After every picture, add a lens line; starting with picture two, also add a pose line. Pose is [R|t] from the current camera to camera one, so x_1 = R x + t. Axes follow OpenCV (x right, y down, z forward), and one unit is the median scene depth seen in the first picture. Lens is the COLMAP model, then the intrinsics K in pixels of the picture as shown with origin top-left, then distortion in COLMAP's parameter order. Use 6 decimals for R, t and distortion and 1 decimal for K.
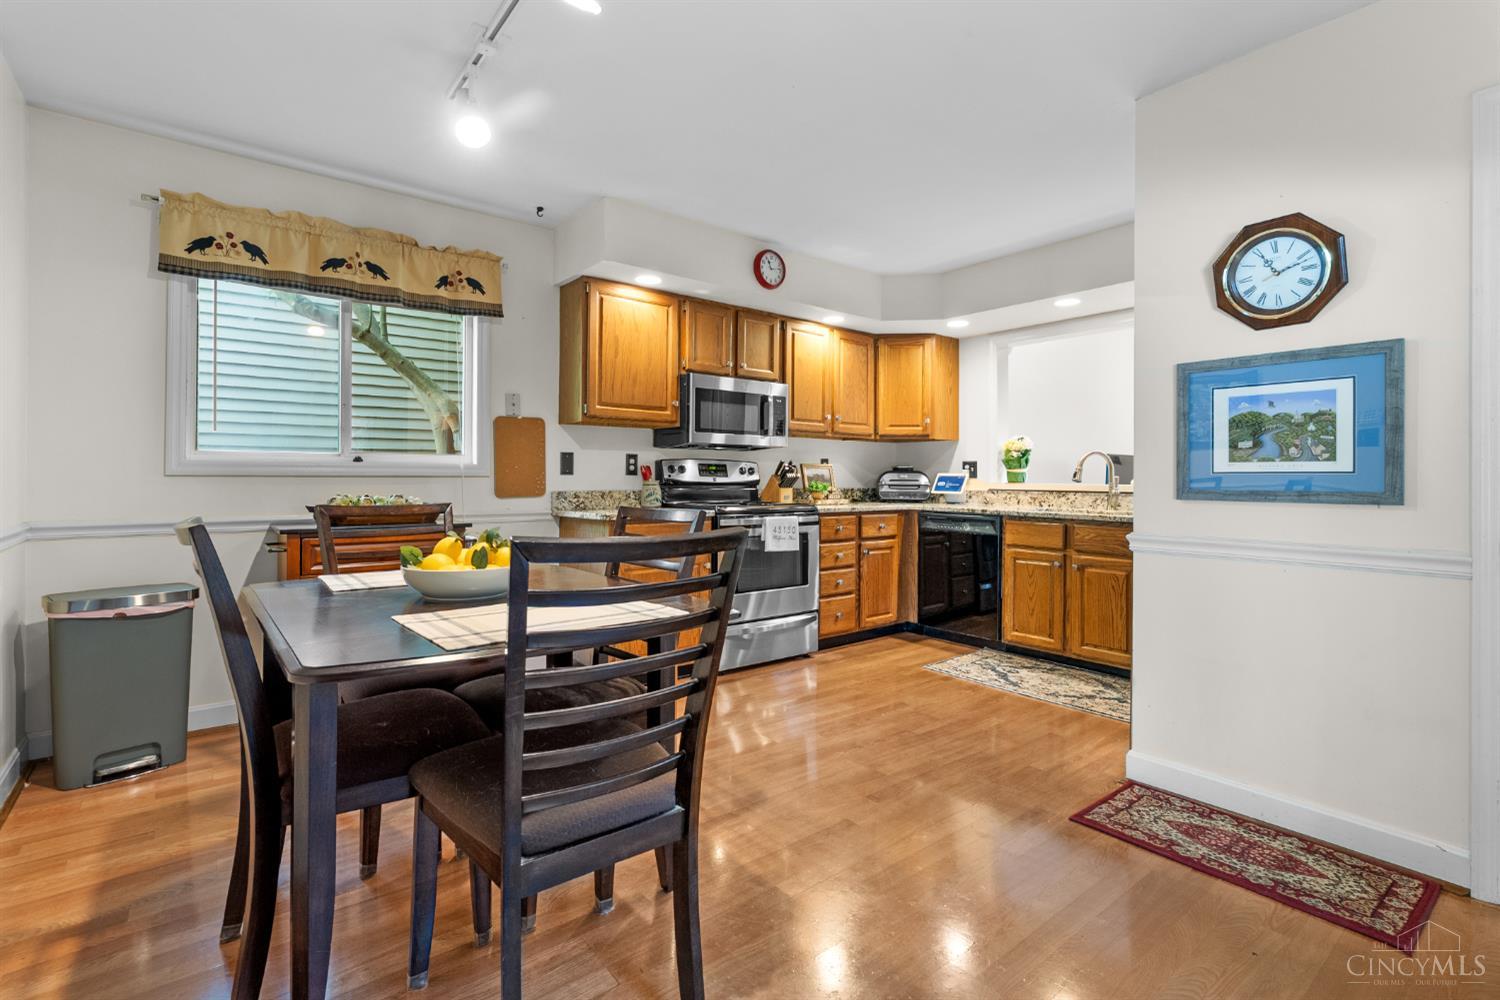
lens RADIAL K [[686.5, 0, 749.8], [0, 686.5, 485.7], [0, 0, 1]] dist [-0.005305, 0.001277]
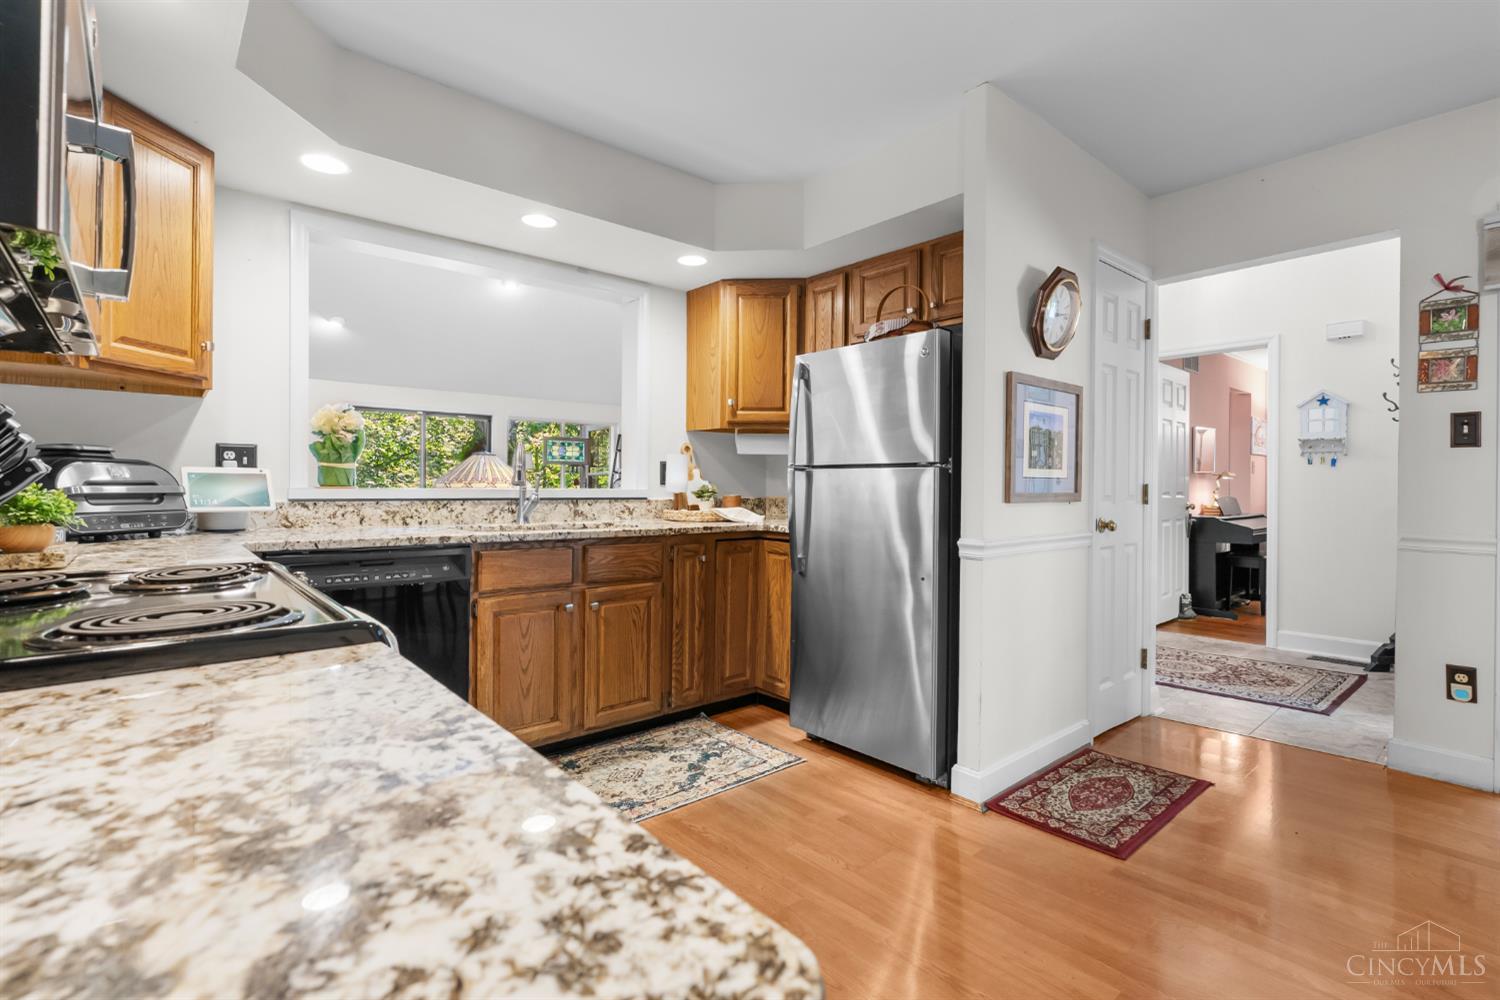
lens RADIAL K [[686.5, 0, 757.5], [0, 686.5, 481.1], [0, 0, 1]] dist [-0.005305, 0.001277]
pose [[-0.031134, 0.001089, 0.999515, -0.219772], [0.006045, 0.999981, -0.000901, -0.007534], [-0.999497, 0.006014, -0.031140, 0.786146]]
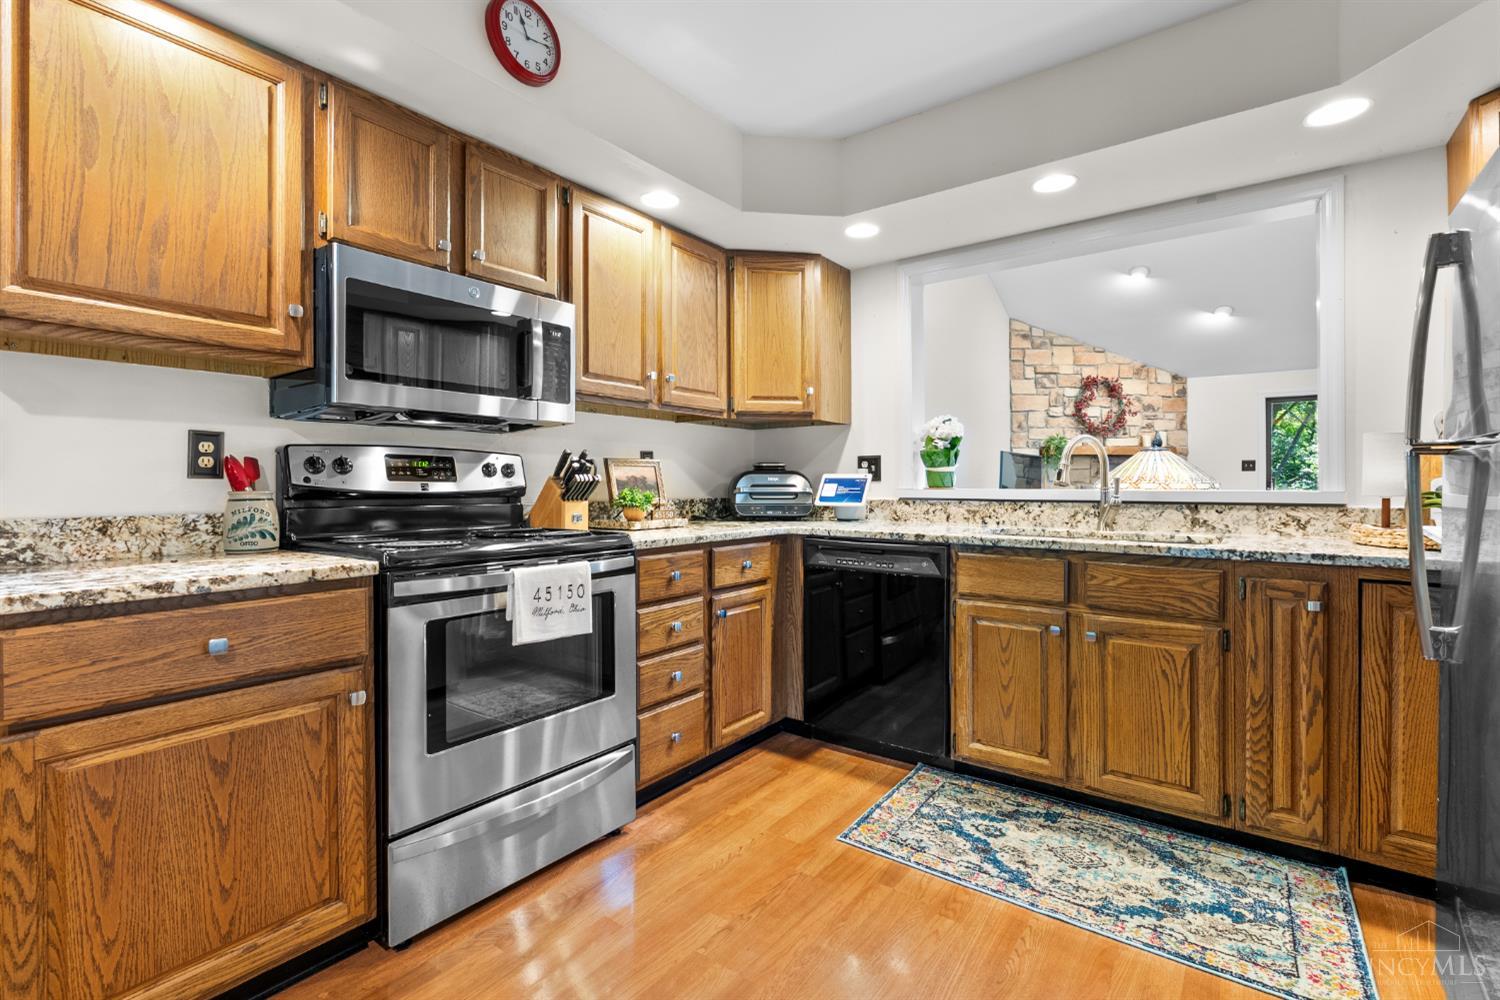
lens RADIAL K [[686.5, 0, 744.1], [0, 686.5, 482.5], [0, 0, 1]] dist [-0.005305, 0.001277]
pose [[0.970858, -0.006875, 0.239558, 0.056759], [0.010156, 0.999871, -0.012467, -0.003621], [-0.239441, 0.014536, 0.970802, 0.476798]]
